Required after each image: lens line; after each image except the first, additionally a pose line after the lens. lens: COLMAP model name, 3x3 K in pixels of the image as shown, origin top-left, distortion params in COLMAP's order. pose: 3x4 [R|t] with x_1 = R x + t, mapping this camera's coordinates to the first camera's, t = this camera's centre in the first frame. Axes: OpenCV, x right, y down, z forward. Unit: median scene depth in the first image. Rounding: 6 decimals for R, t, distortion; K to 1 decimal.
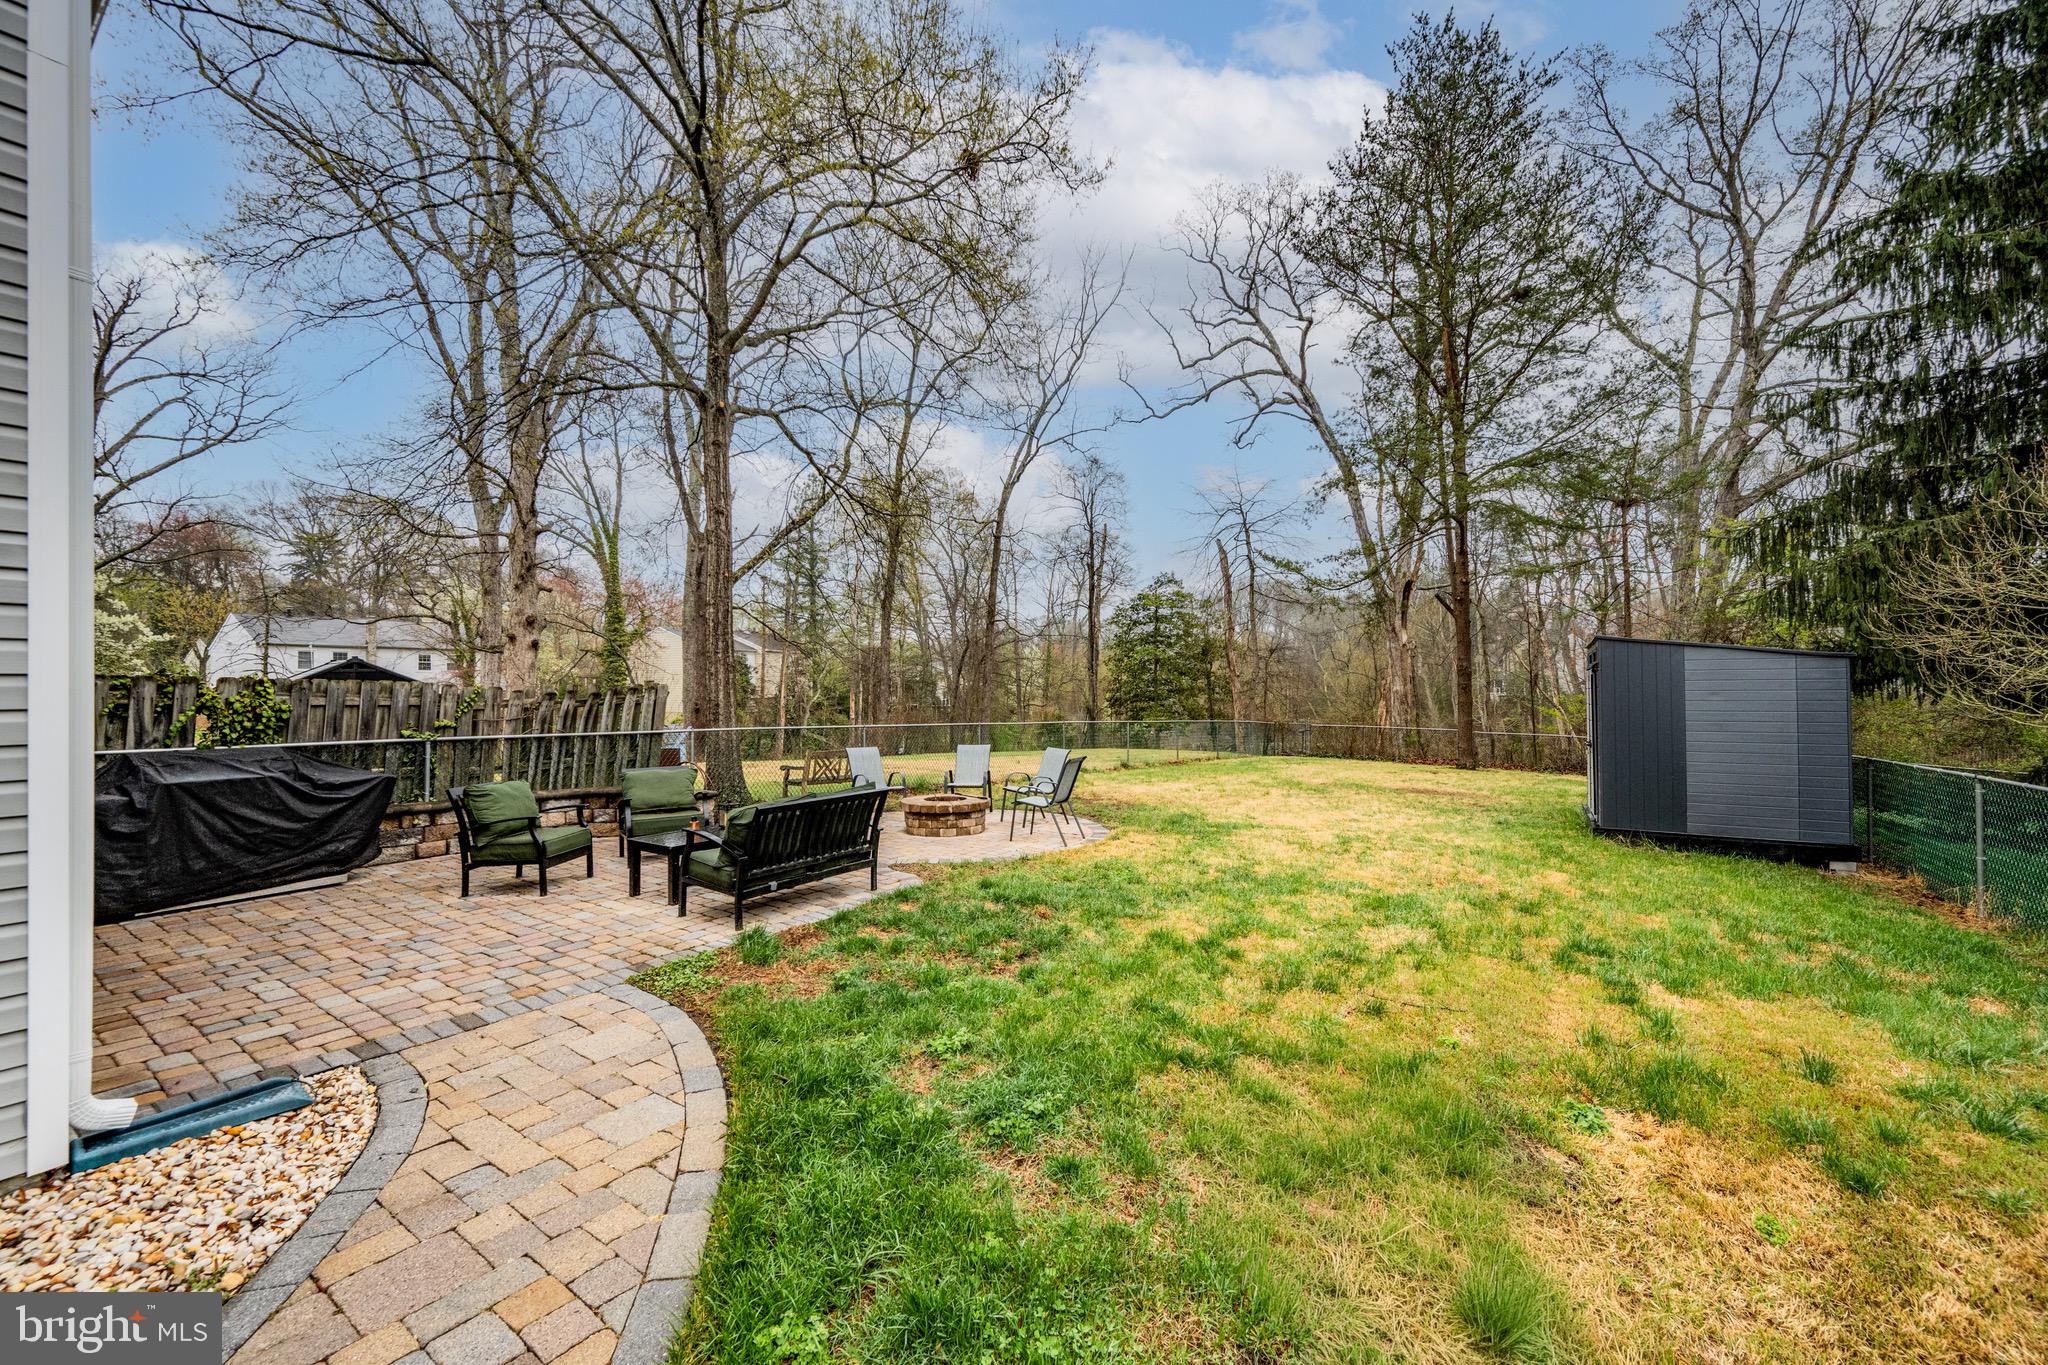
lens RADIAL K [[822.9, 0, 1033.5], [0, 822.9, 685.2], [0, 0, 1]] dist [0.000439, 0.000160]
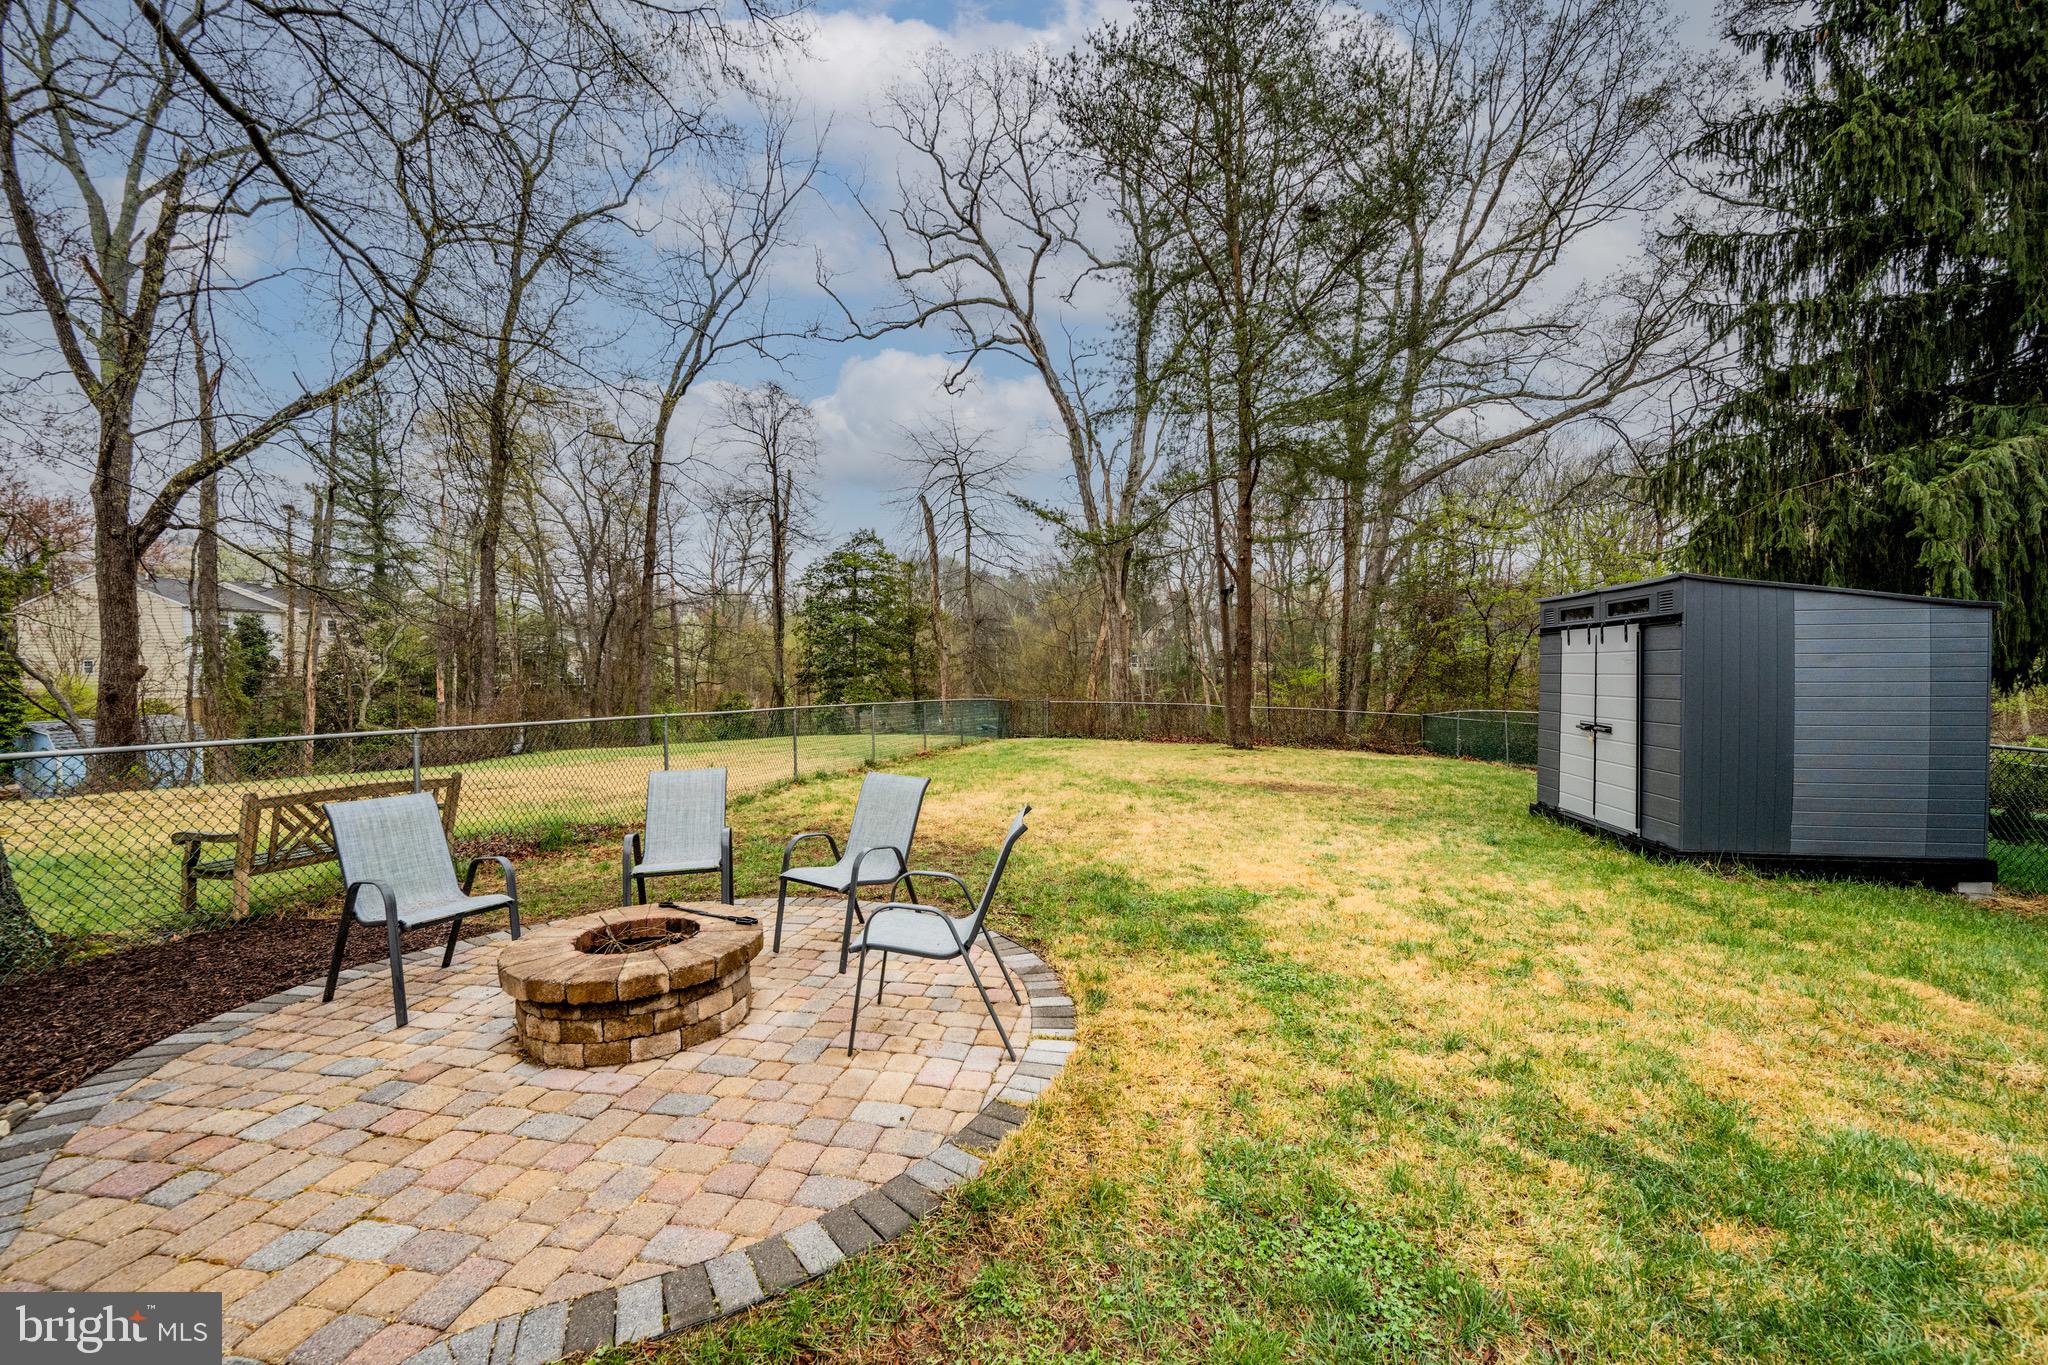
lens RADIAL K [[822.9, 0, 1029.6], [0, 822.9, 694.5], [0, 0, 1]] dist [0.000439, 0.000160]
pose [[0.922552, -0.015771, 0.385551, -0.020788], [0.000101, 0.999174, 0.040630, 0.003178], [-0.385873, -0.037444, 0.921792, 0.143119]]
